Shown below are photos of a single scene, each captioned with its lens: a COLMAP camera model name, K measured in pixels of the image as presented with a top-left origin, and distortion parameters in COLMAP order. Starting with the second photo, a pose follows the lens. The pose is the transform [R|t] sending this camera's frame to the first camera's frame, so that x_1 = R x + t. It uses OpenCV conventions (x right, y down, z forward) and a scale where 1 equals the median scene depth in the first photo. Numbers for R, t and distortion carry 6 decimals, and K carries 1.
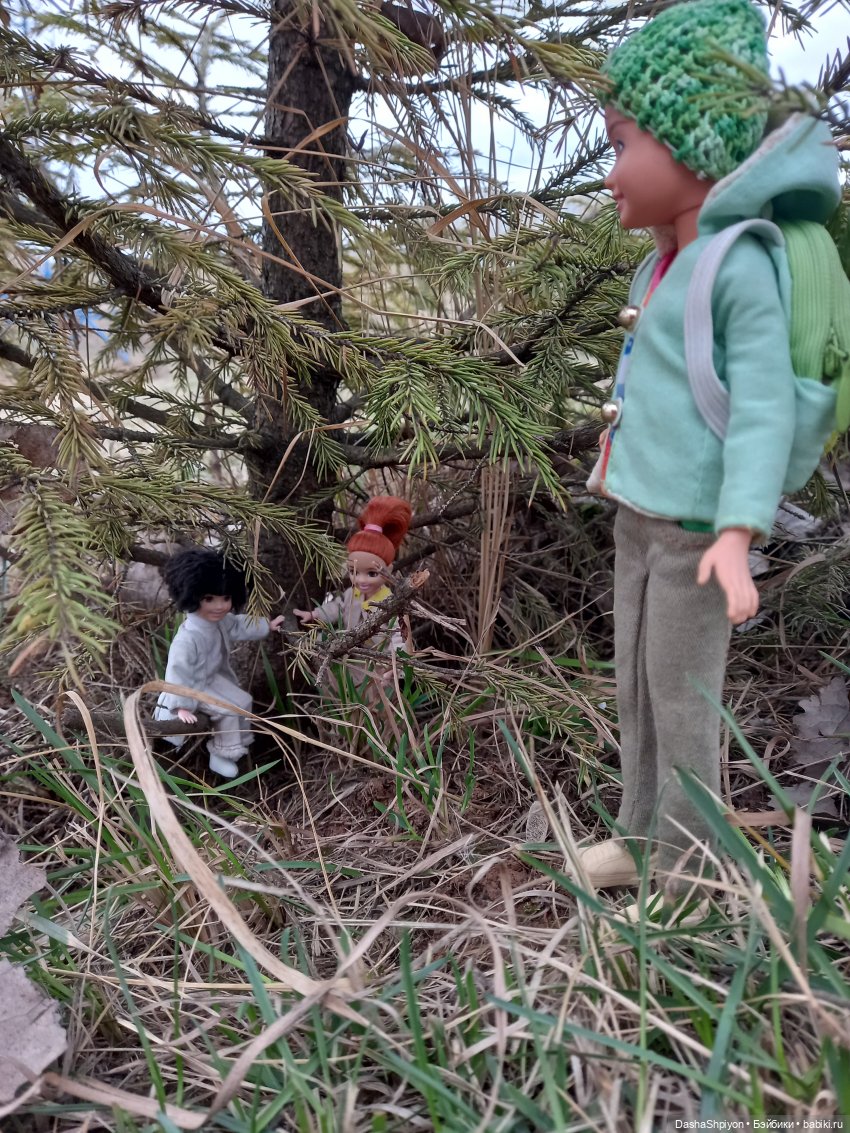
lens RADIAL K [[853.1, 0, 436.8], [0, 853.1, 566.8], [0, 0, 1]] dist [0.083560, -0.100767]
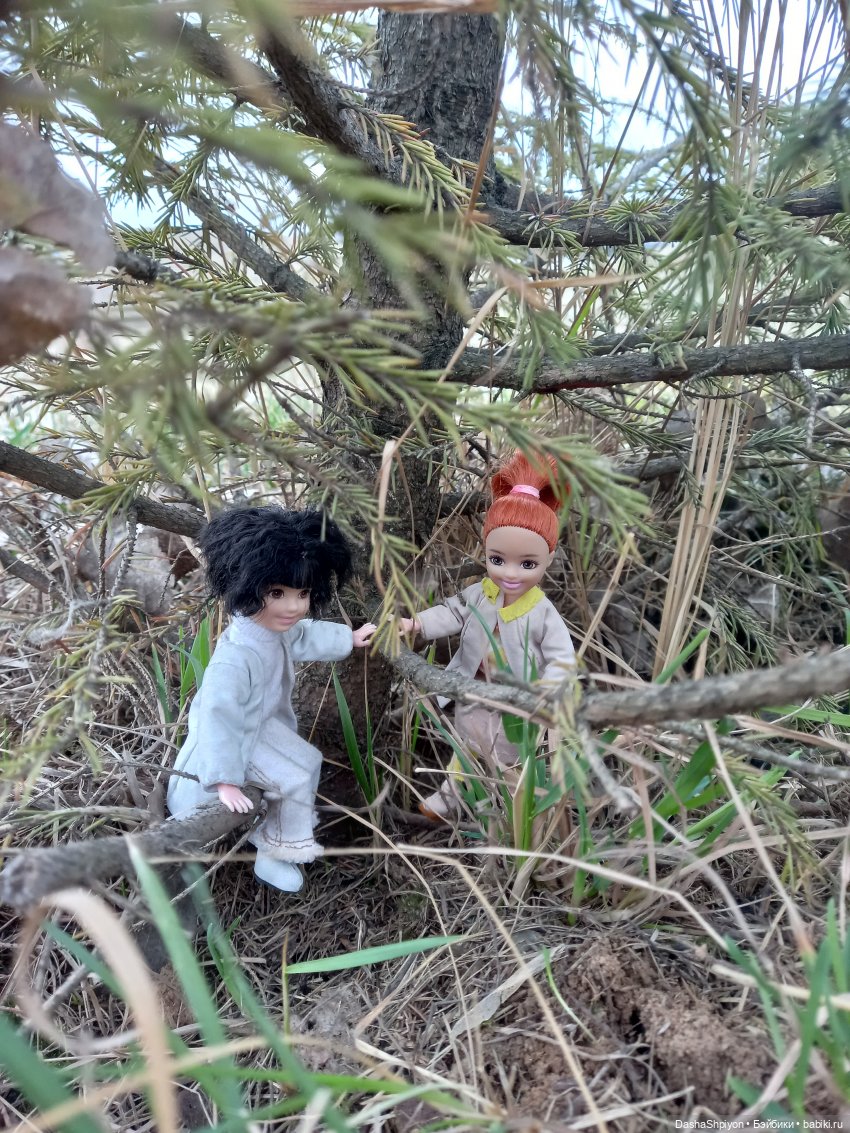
lens RADIAL K [[853.1, 0, 436.8], [0, 853.1, 566.8], [0, 0, 1]] dist [0.083560, -0.100767]
pose [[0.996222, 0.046863, 0.073116, -0.196297], [-0.046749, 0.998901, -0.003264, 0.016109], [-0.073188, -0.000166, 0.997318, 0.403203]]
